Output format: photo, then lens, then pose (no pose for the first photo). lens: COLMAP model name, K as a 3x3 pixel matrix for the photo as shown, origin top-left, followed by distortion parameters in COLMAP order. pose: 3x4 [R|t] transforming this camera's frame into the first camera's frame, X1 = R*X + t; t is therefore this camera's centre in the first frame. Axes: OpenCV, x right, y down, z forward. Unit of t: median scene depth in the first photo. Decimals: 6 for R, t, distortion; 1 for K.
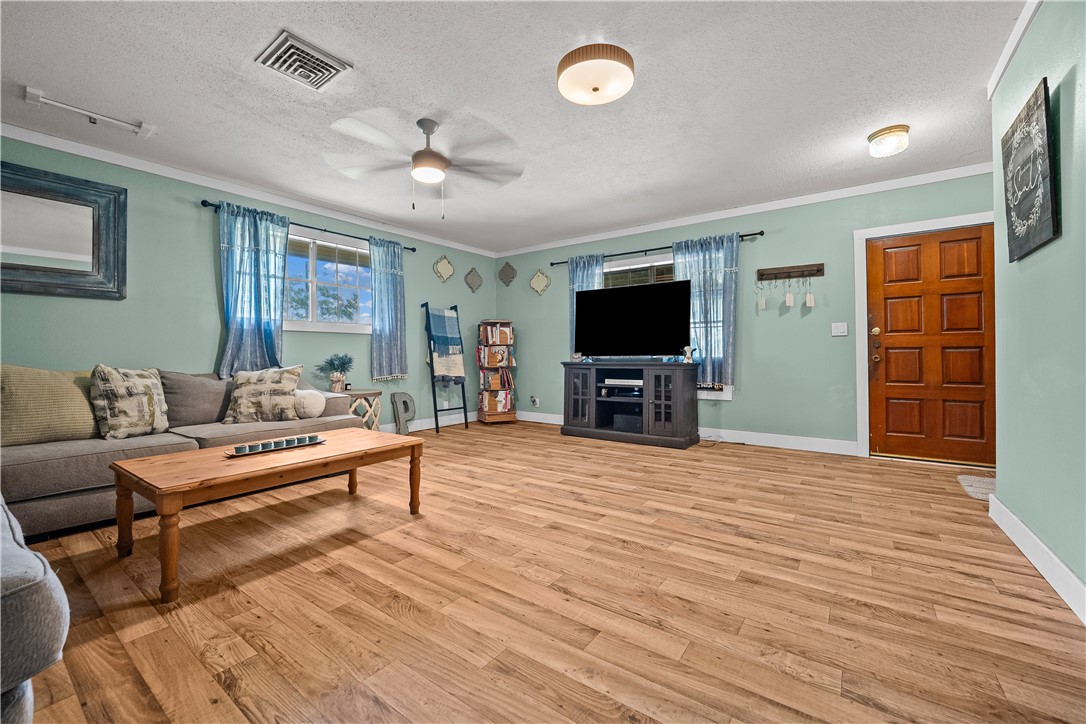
lens RADIAL K [[439.5, 0, 539.4], [0, 439.5, 358.5], [0, 0, 1]] dist [-0.023962, 0.005948]
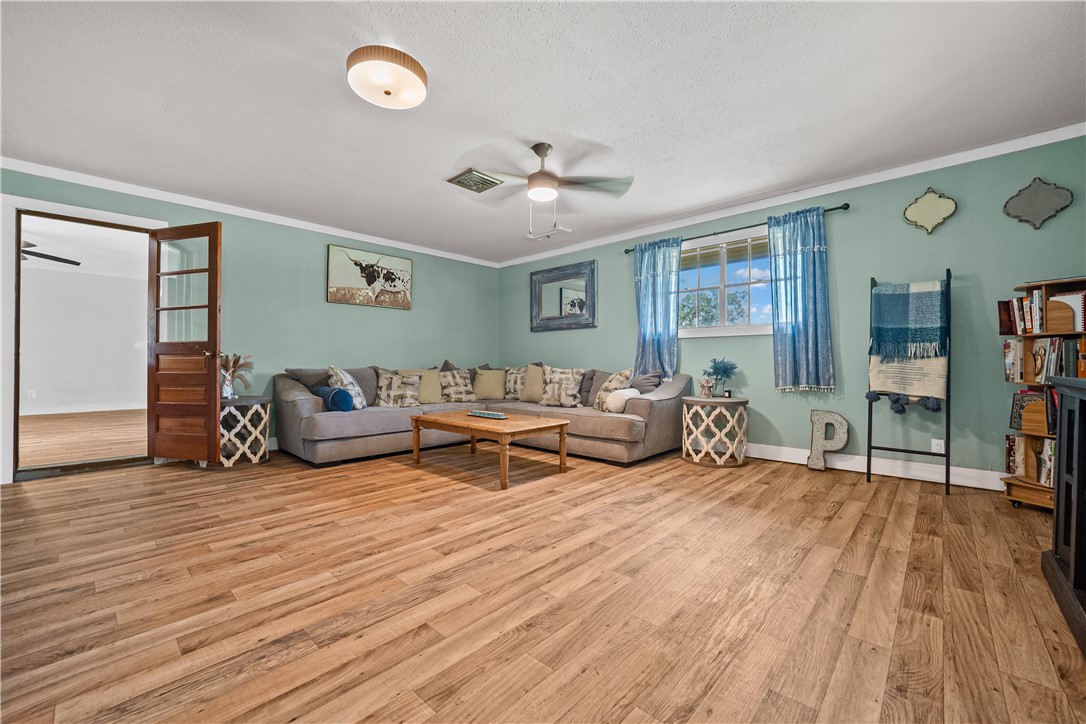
lens RADIAL K [[439.5, 0, 539.4], [0, 439.5, 358.5], [0, 0, 1]] dist [-0.023962, 0.005948]
pose [[-0.120717, -0.008003, -0.992655, 0.886153], [-0.005494, 0.999958, -0.007394, -0.001998], [0.992672, 0.004561, -0.120756, 1.199041]]
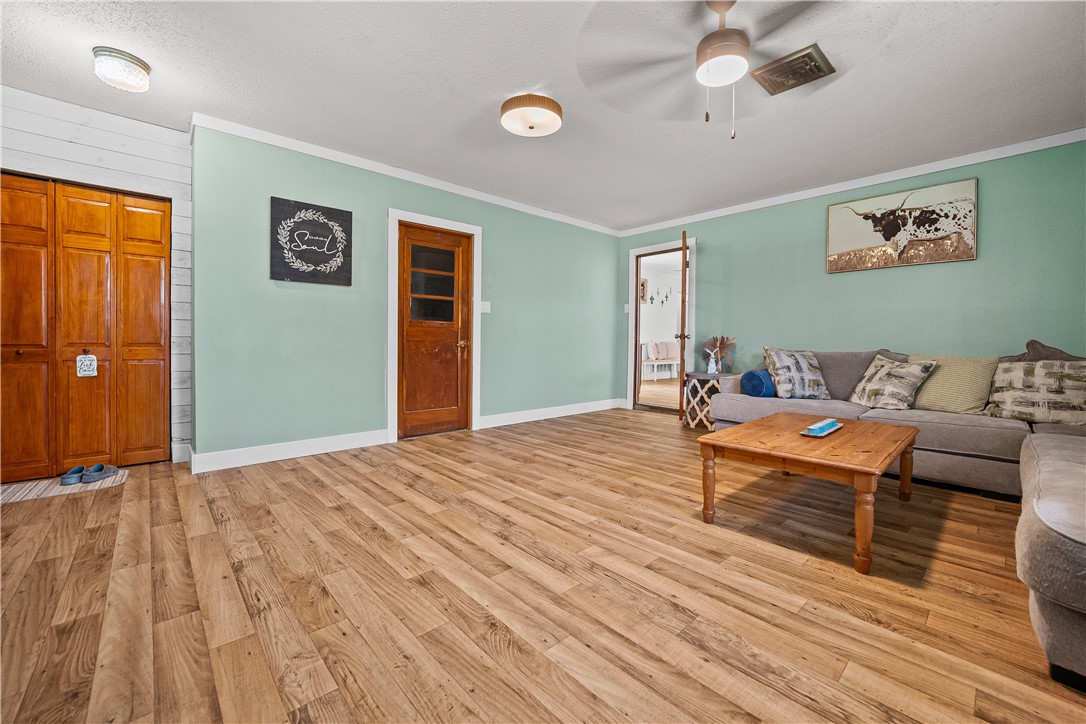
lens RADIAL K [[437.3, 0, 546.2], [0, 437.3, 344.2], [0, 0, 1]] dist [-0.016128, 0.006018]
pose [[-0.981367, -0.005191, 0.192071, -0.129019], [-0.002827, 0.999917, 0.012582, -0.009187], [-0.192121, 0.011805, -0.981300, 1.836067]]
